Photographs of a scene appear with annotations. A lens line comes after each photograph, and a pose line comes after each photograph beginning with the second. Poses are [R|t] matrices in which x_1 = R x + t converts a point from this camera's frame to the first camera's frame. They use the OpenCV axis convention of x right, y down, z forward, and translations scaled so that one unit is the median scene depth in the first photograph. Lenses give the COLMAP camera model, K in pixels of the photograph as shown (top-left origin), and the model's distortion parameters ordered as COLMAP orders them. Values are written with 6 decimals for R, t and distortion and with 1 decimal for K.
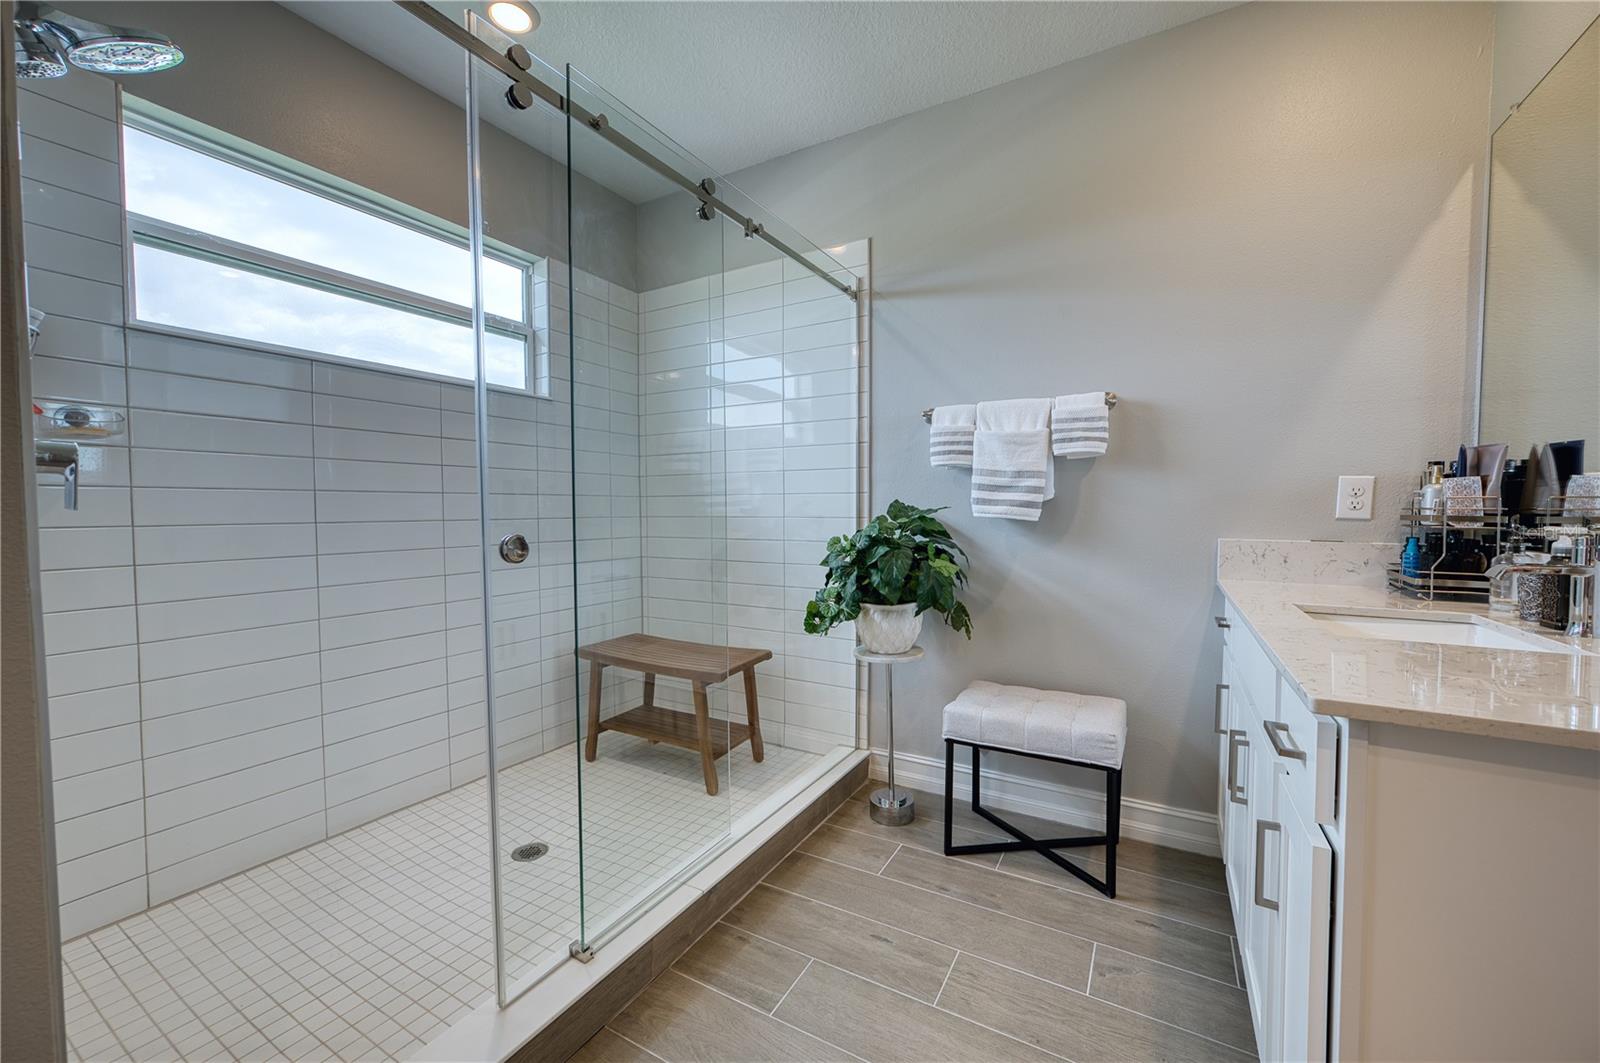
lens RADIAL K [[620.8, 0, 800.0], [0, 620.8, 531.5], [0, 0, 1]] dist [-0.007168, 0.000377]
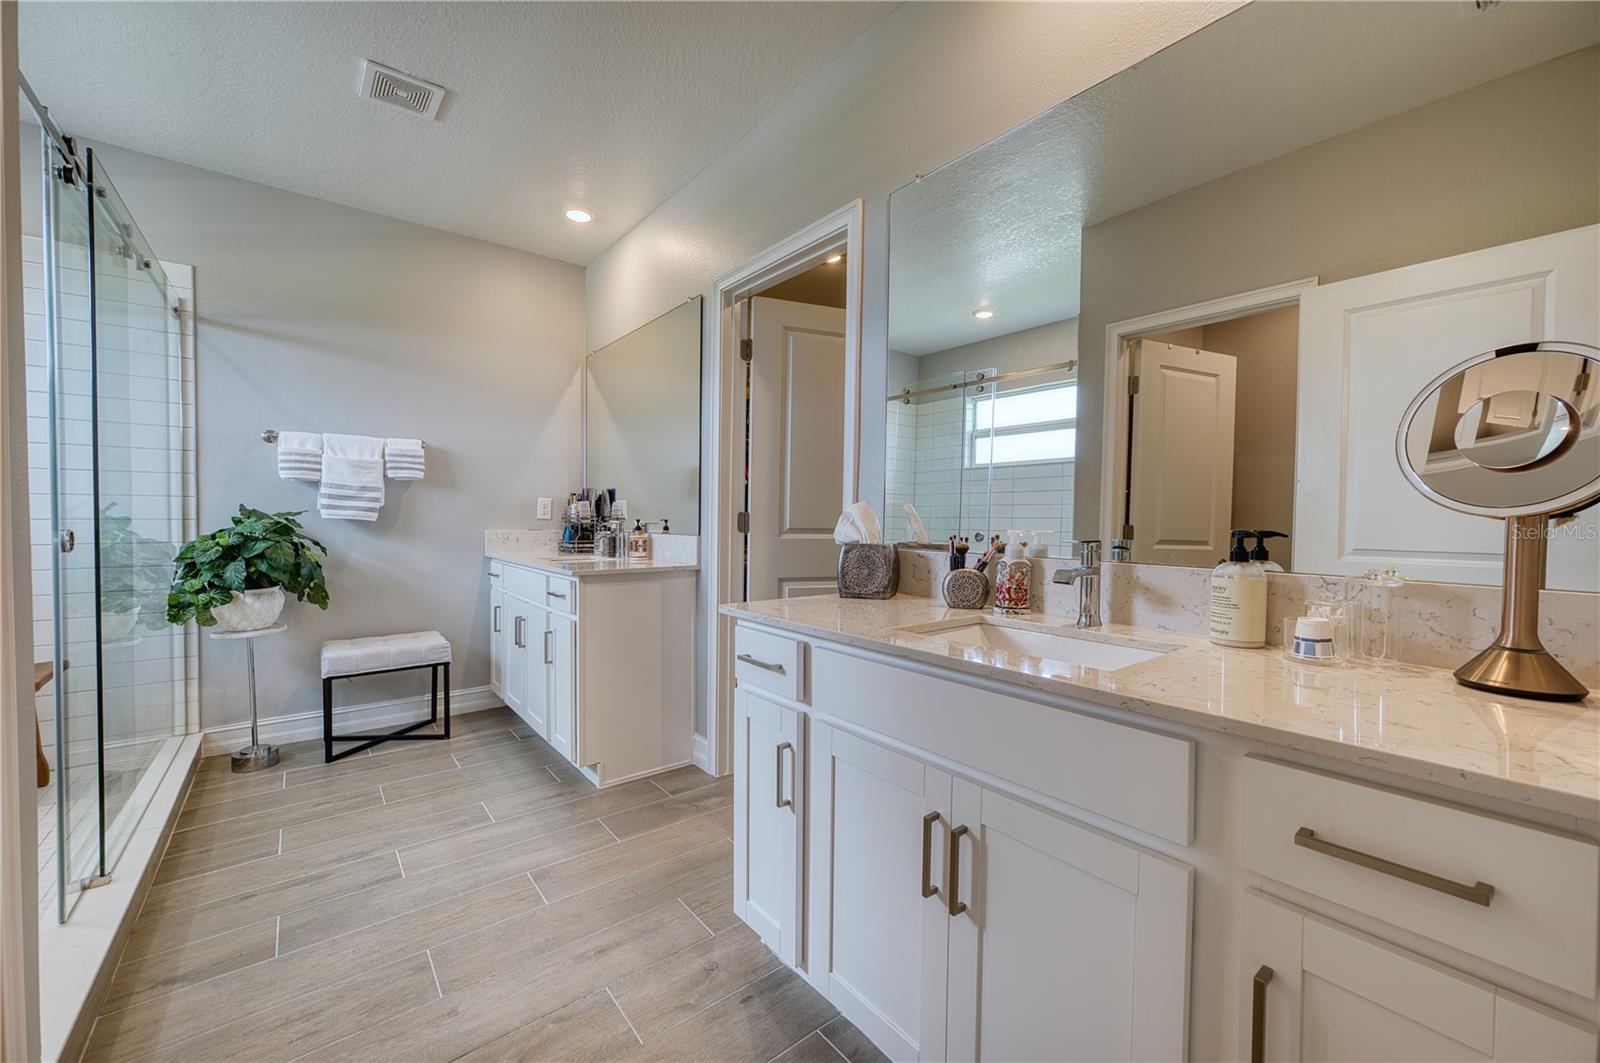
lens RADIAL K [[620.8, 0, 800.0], [0, 620.8, 531.5], [0, 0, 1]] dist [-0.007168, 0.000377]
pose [[0.350322, -0.017110, 0.936473, -0.643325], [0.028264, 0.999571, 0.007689, 0.024959], [-0.936203, 0.023775, 0.350655, -0.456212]]
